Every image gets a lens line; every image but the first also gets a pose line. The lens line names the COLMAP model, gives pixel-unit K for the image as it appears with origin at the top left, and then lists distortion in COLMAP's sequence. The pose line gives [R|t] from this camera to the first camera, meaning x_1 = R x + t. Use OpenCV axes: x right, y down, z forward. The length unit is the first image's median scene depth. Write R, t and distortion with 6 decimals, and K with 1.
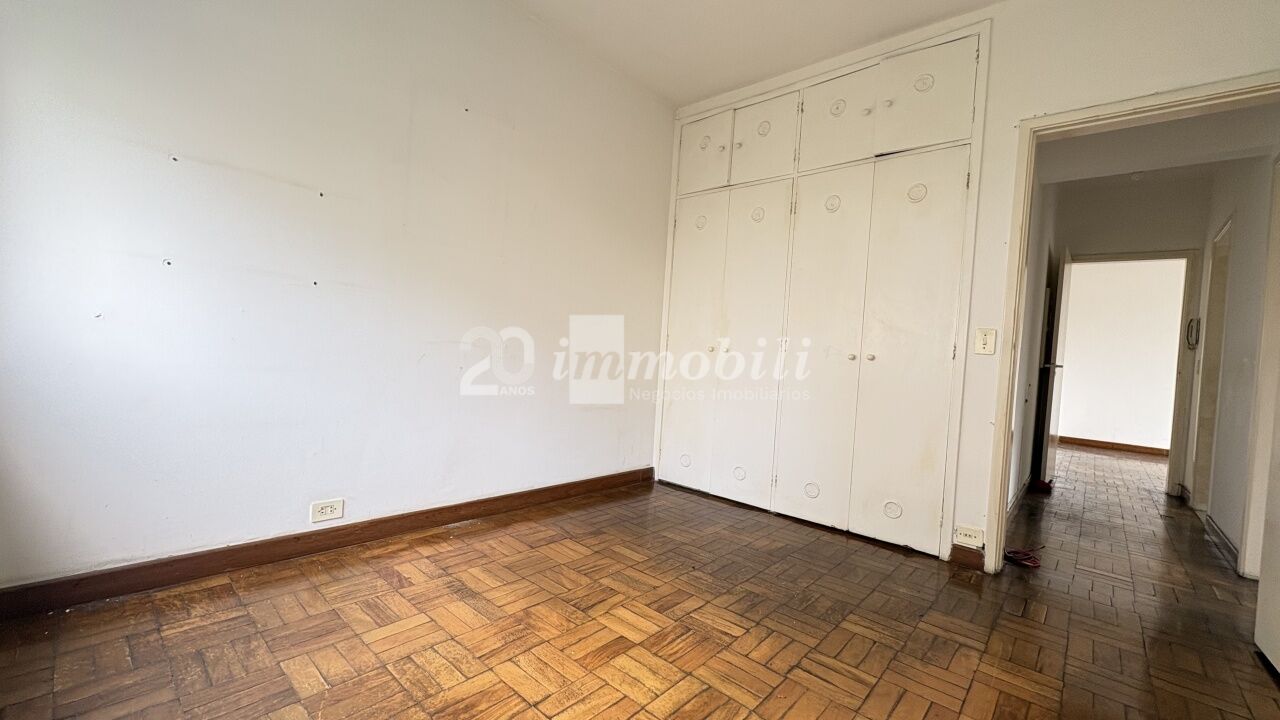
lens RADIAL K [[508.2, 0, 638.2], [0, 508.2, 360.3], [0, 0, 1]] dist [-0.000262, -0.000122]
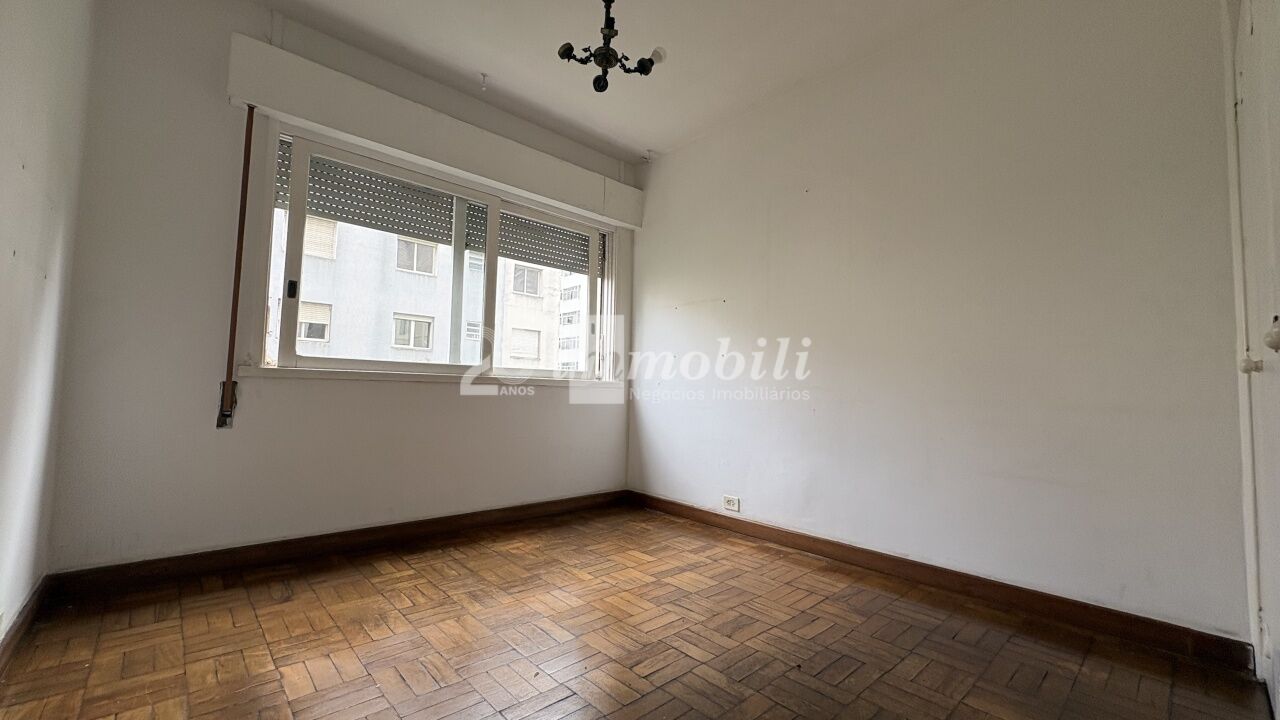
lens RADIAL K [[508.2, 0, 638.2], [0, 508.2, 359.7], [0, 0, 1]] dist [-0.000262, -0.000122]
pose [[-0.096609, -0.131232, -0.986633, 0.936378], [-0.049376, 0.990681, -0.126936, 0.079344], [0.994097, 0.036453, -0.102189, 0.858180]]
